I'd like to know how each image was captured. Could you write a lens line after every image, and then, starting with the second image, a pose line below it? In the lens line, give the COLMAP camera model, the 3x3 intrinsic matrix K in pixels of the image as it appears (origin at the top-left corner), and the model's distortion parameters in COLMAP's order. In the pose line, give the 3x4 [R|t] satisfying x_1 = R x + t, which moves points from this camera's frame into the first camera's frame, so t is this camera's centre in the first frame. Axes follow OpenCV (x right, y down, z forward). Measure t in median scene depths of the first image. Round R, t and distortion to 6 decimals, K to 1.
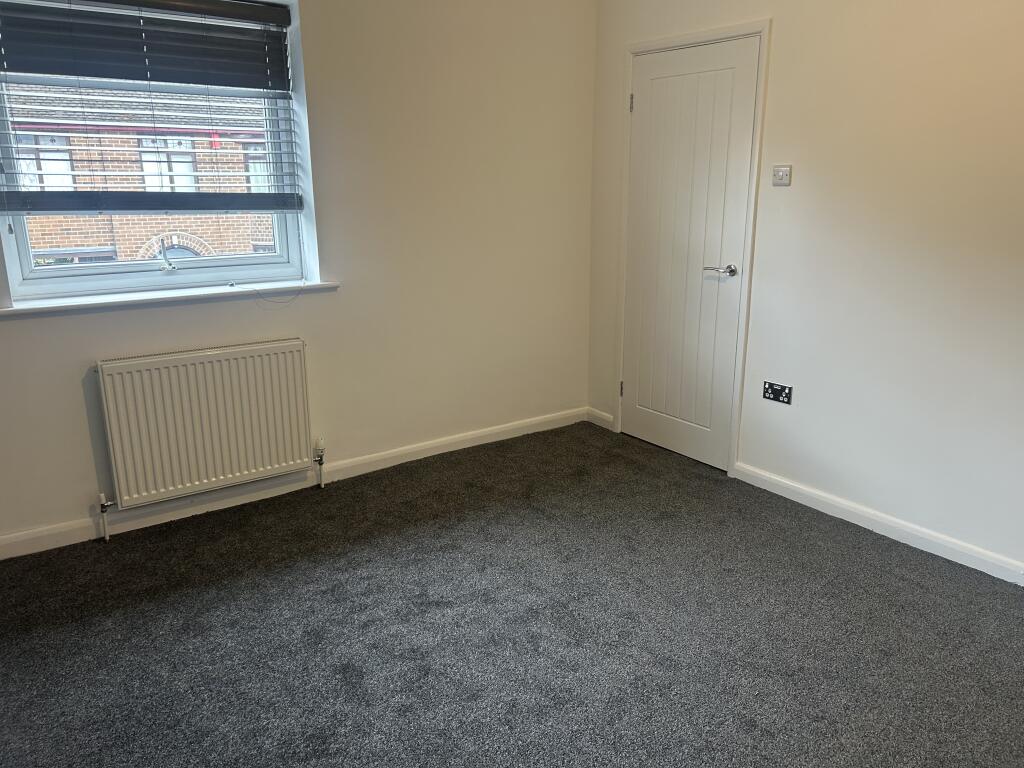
lens RADIAL K [[771.1, 0, 509.2], [0, 771.1, 381.6], [0, 0, 1]] dist [0.030199, -0.012316]
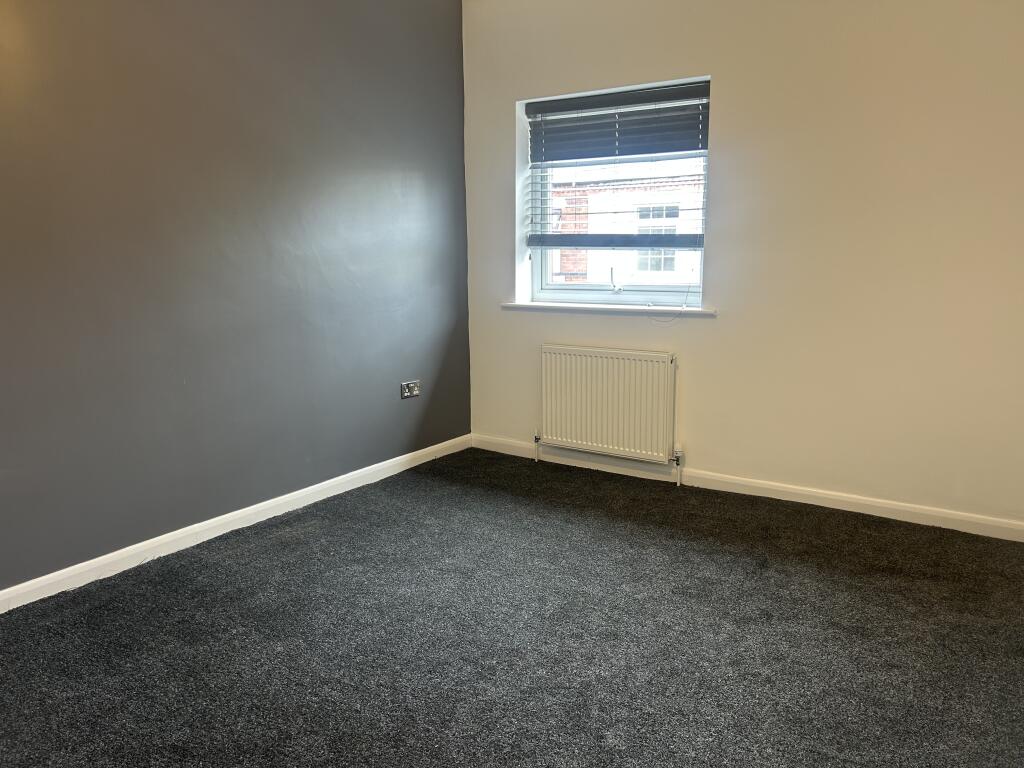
lens RADIAL K [[771.1, 0, 509.0], [0, 771.1, 384.6], [0, 0, 1]] dist [0.030199, -0.012316]
pose [[0.362828, 0.174332, -0.915404, 0.760168], [-0.227658, 0.969161, 0.094335, -0.066675], [0.903619, 0.174172, 0.391326, 0.318496]]
